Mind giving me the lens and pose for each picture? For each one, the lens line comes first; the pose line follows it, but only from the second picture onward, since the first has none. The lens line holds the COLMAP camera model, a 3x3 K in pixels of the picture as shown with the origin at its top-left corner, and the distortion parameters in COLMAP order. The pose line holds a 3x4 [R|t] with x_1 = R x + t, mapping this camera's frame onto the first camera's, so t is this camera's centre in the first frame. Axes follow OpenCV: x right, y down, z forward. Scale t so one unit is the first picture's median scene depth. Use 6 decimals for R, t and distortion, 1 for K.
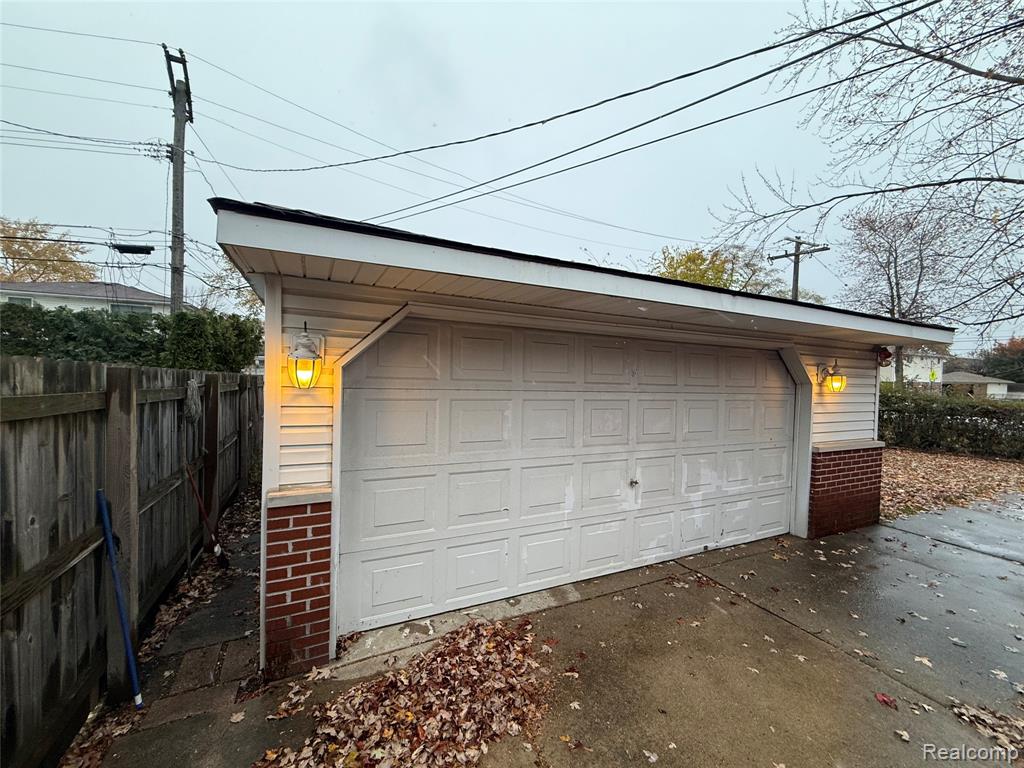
lens RADIAL K [[407.0, 0, 515.2], [0, 407.0, 386.7], [0, 0, 1]] dist [0.000500, 0.000000]
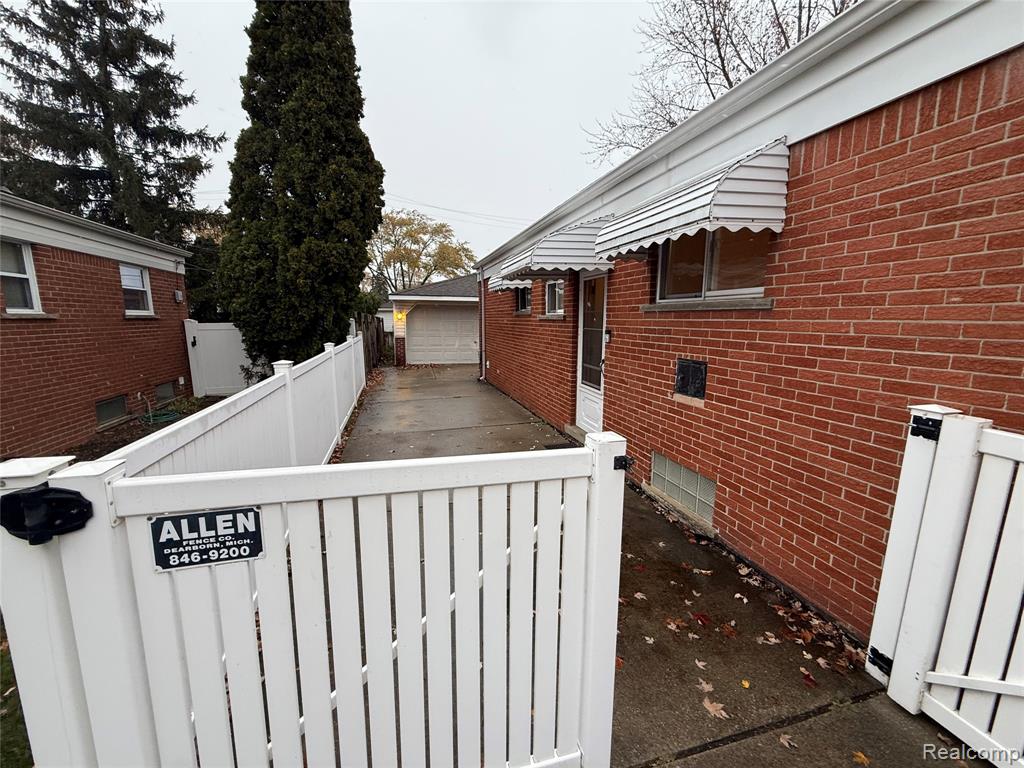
lens RADIAL K [[407.0, 0, 510.7], [0, 407.0, 385.3], [0, 0, 1]] dist [0.000500, 0.000000]
pose [[0.985405, 0.010021, -0.169930, 1.629376], [0.012902, 0.990997, 0.133259, 0.159187], [0.169735, -0.133506, 0.976405, -3.620591]]
